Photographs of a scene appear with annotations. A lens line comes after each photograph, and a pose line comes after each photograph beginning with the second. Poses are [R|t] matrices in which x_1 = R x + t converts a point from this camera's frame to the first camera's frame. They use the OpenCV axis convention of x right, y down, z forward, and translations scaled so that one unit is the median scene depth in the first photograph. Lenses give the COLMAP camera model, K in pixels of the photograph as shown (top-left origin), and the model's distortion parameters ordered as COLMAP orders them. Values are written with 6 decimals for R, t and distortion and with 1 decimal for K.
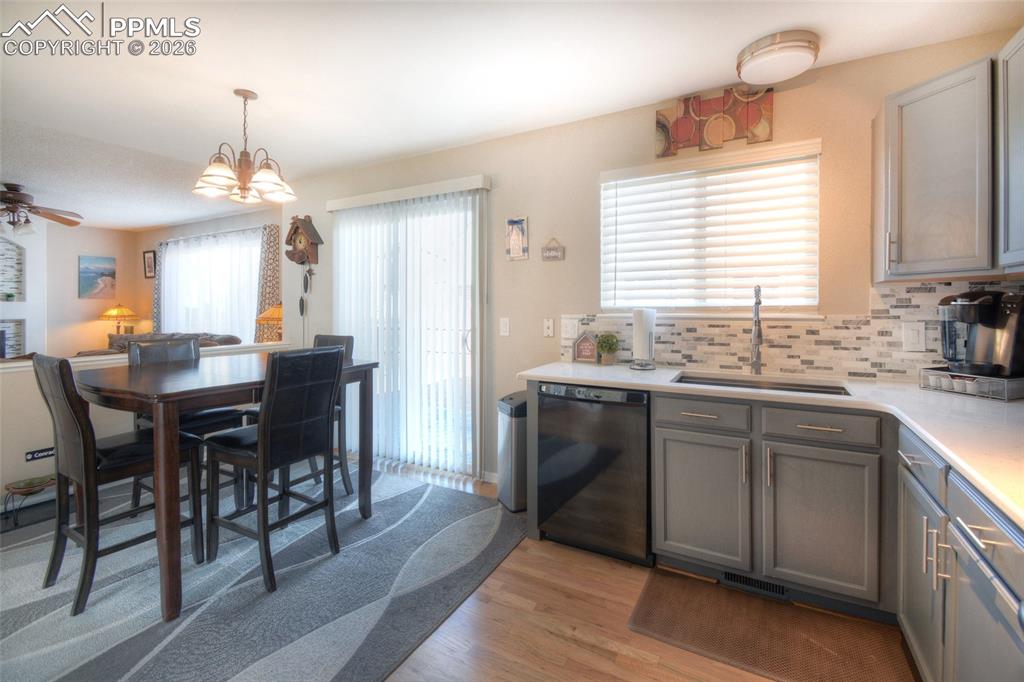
lens RADIAL K [[466.8, 0, 497.8], [0, 466.8, 308.1], [0, 0, 1]] dist [0.011836, -0.000214]
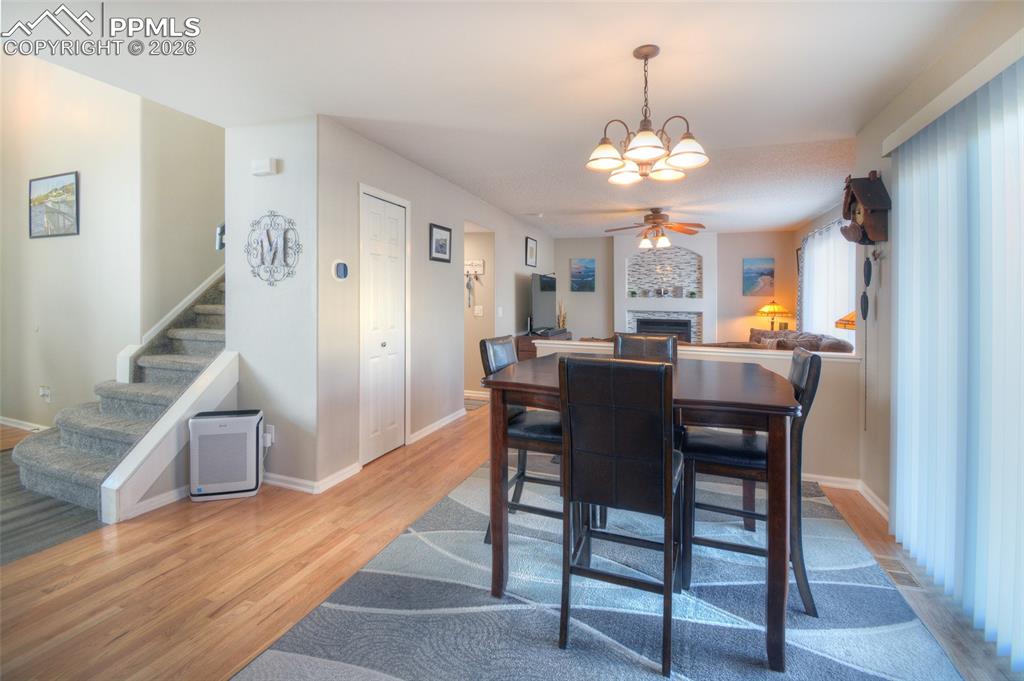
lens RADIAL K [[456.6, 0, 516.8], [0, 456.6, 298.5], [0, 0, 1]] dist [0.001194, -0.000088]
pose [[0.194340, 0.005055, -0.980921, 0.140406], [-0.024111, 0.999709, 0.000375, -0.001907], [0.980638, 0.023578, 0.194405, 0.372332]]
